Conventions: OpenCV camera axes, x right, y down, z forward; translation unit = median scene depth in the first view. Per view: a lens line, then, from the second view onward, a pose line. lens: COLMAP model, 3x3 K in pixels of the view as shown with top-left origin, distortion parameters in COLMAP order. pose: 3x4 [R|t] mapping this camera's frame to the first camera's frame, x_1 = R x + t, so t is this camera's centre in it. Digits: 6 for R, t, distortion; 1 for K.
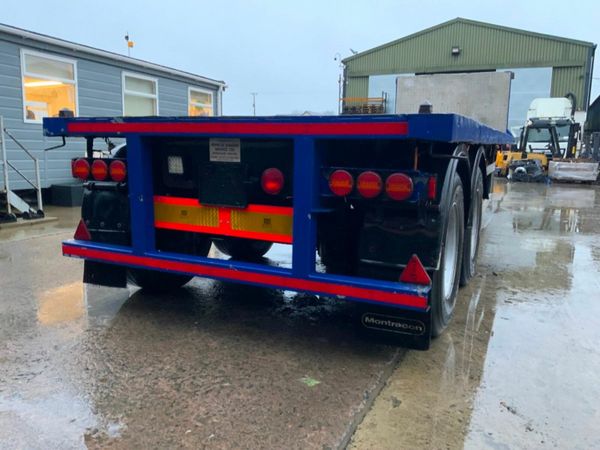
lens RADIAL K [[509.2, 0, 327.8], [0, 509.2, 233.1], [0, 0, 1]] dist [0.060089, -0.109223]
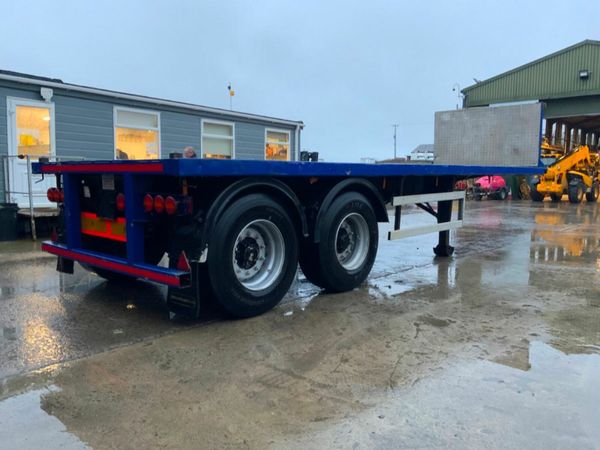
lens RADIAL K [[509.2, 0, 297.9], [0, 509.2, 226.6], [0, 0, 1]] dist [0.060089, -0.109223]
pose [[0.953742, 0.020216, -0.299946, 0.216626], [-0.042264, 0.996844, -0.067202, 0.013391], [0.297641, 0.076770, 0.951586, -0.075541]]
